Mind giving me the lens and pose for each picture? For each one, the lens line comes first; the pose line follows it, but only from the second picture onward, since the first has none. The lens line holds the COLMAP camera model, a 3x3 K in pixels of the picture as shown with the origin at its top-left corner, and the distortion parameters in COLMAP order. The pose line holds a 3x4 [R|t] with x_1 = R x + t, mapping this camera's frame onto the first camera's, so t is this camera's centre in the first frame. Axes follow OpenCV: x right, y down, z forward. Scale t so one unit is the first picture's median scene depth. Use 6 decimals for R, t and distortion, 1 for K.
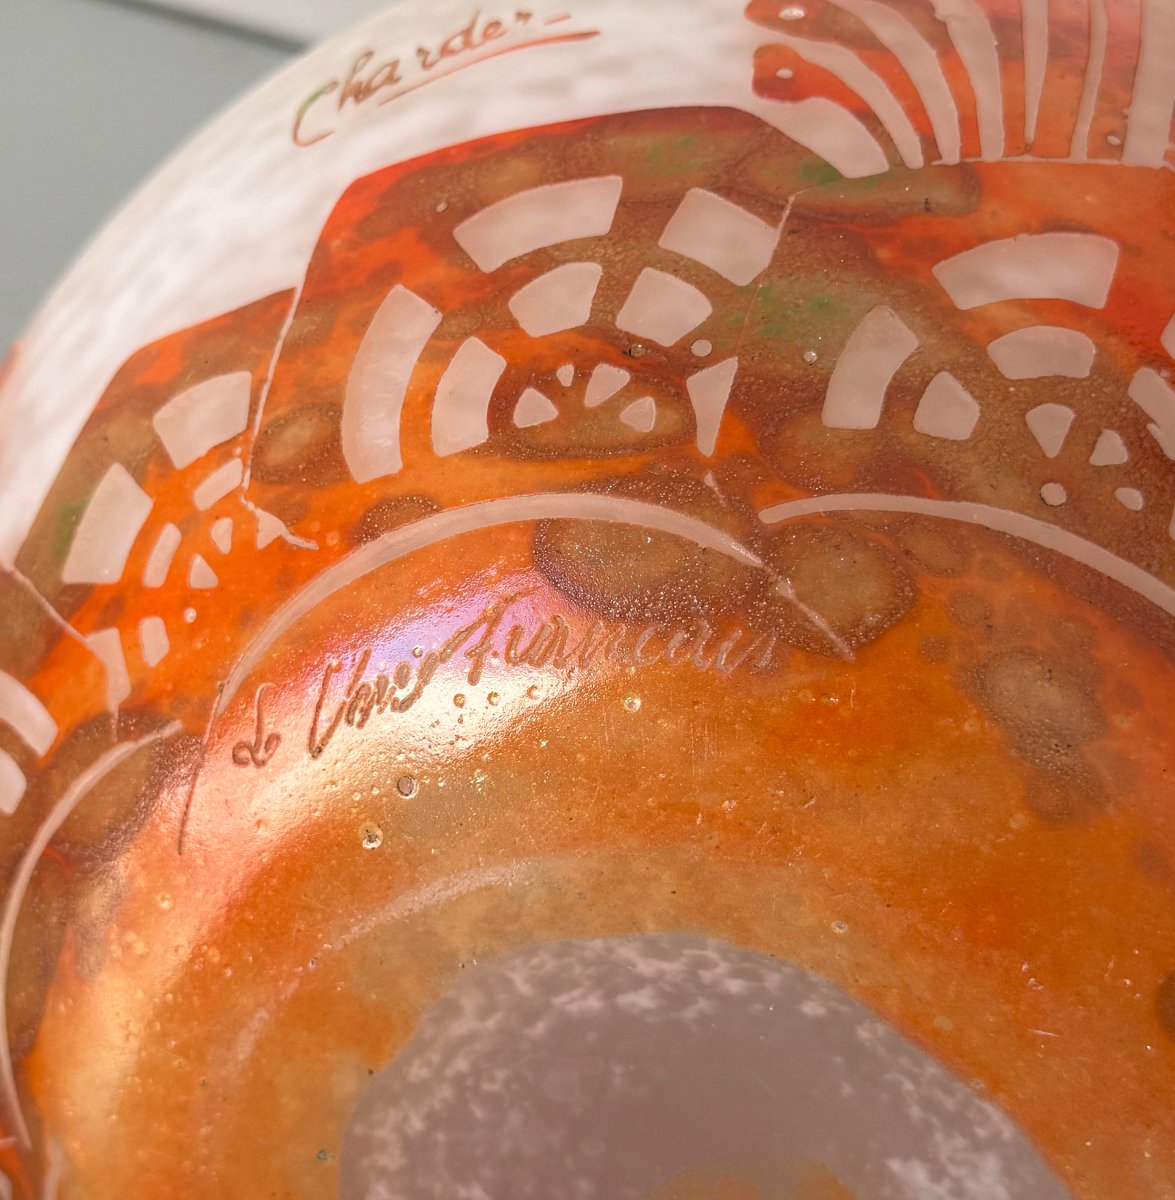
lens RADIAL K [[2315.3, 0, 588.1], [0, 2315.3, 590.2], [0, 0, 1]] dist [0.141332, 0.000000]
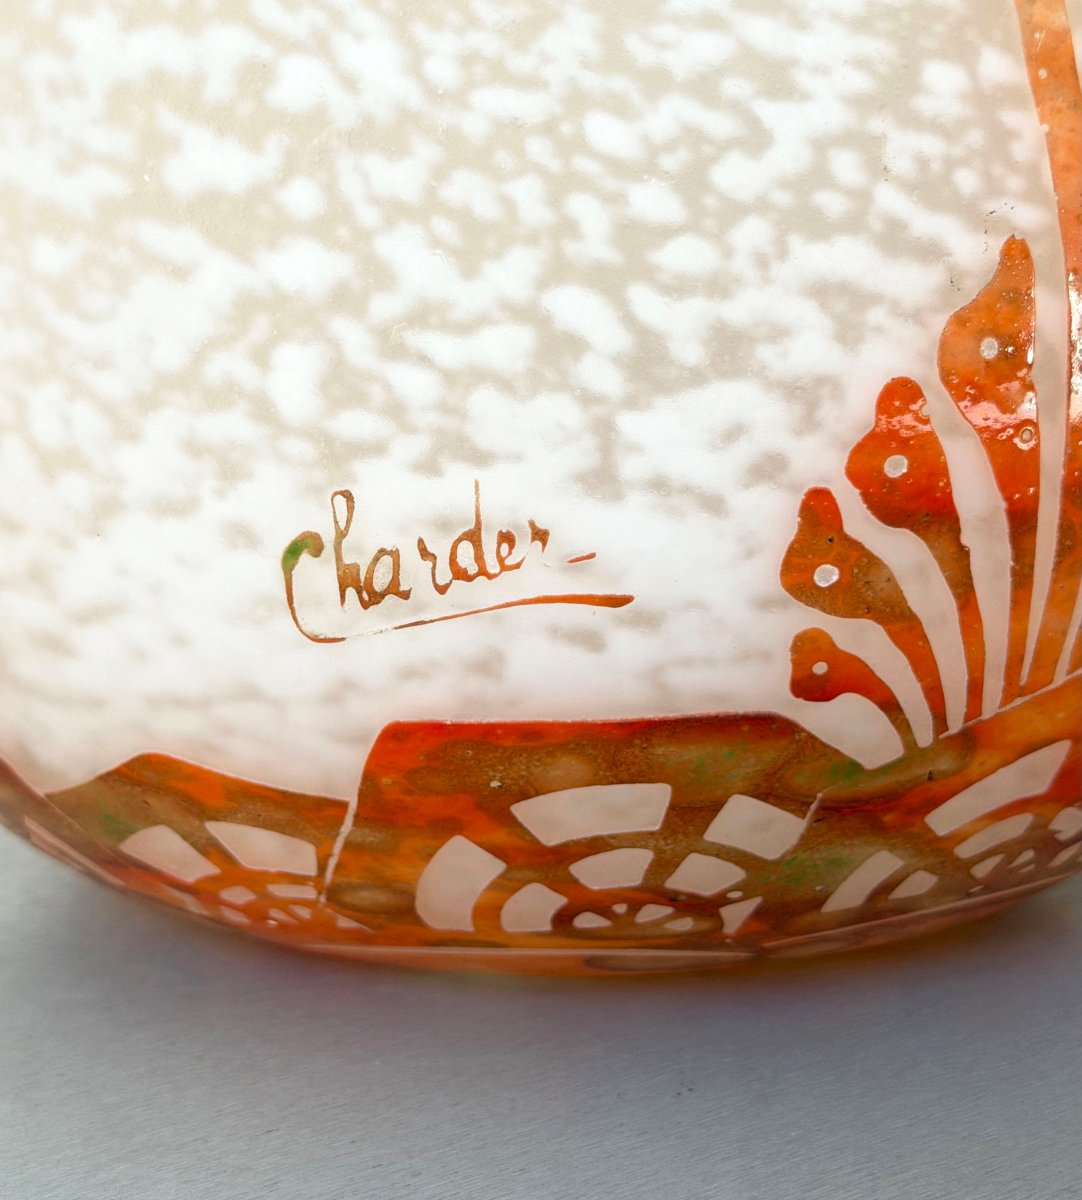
lens RADIAL K [[2724.0, 0, 544.8], [0, 2724.0, 595.3], [0, 0, 1]] dist [0.078678, 0.000000]
pose [[0.957447, -0.230911, 0.173132, -0.246192], [-0.114556, 0.246547, 0.962337, -1.441832], [-0.264900, -0.941220, 0.209603, 0.839221]]
